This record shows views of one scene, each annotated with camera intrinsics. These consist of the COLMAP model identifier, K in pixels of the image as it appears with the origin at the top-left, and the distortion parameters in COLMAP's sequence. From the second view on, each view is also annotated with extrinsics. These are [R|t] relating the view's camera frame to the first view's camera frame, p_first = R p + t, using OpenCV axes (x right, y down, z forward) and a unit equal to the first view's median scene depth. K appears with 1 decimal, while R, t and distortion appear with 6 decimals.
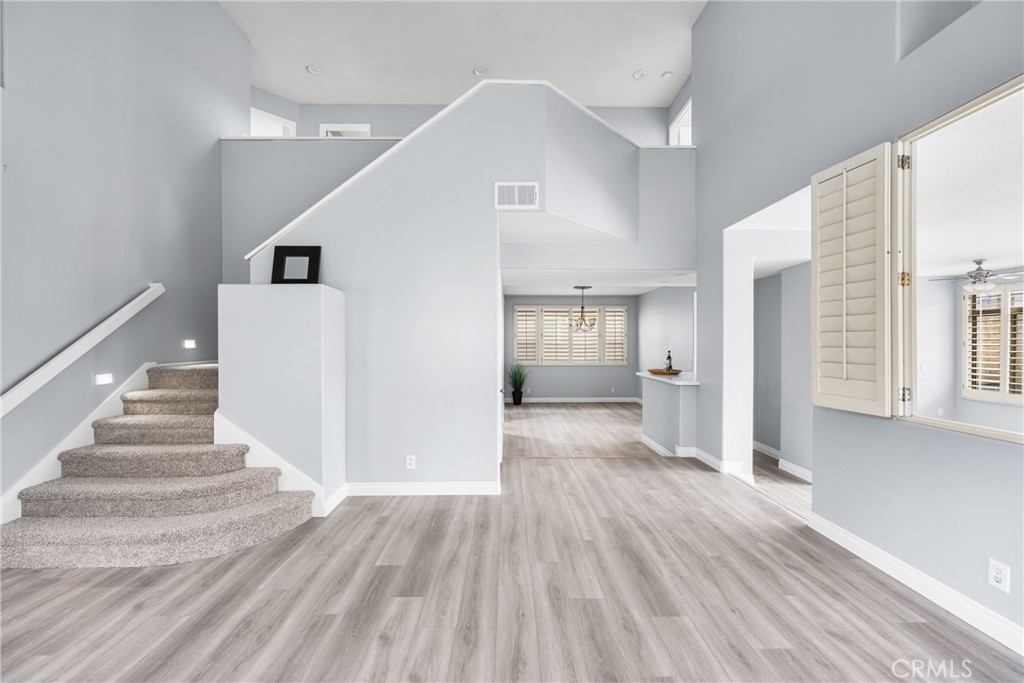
lens RADIAL K [[419.4, 0, 519.9], [0, 419.4, 341.6], [0, 0, 1]] dist [0.002855, 0.000076]
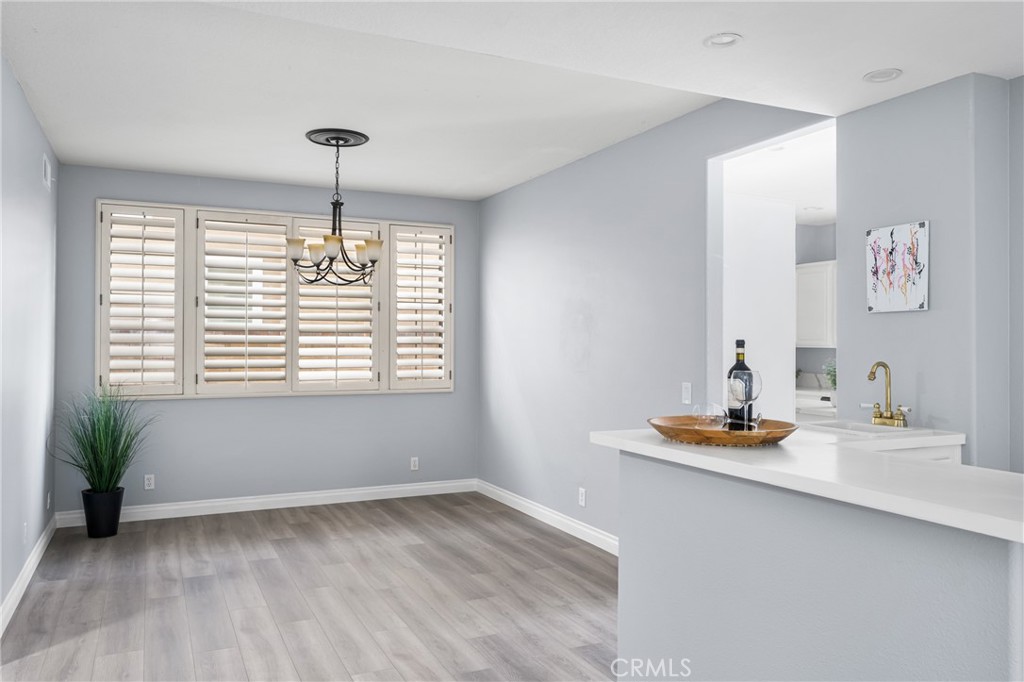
lens RADIAL K [[744.0, 0, 514.3], [0, 744.0, 341.9], [0, 0, 1]] dist [-0.001721, 0.000355]
pose [[0.912352, 0.007694, 0.409334, 0.047287], [-0.008035, 0.999967, -0.000887, 0.016047], [-0.409327, -0.002480, 0.912384, 0.456713]]
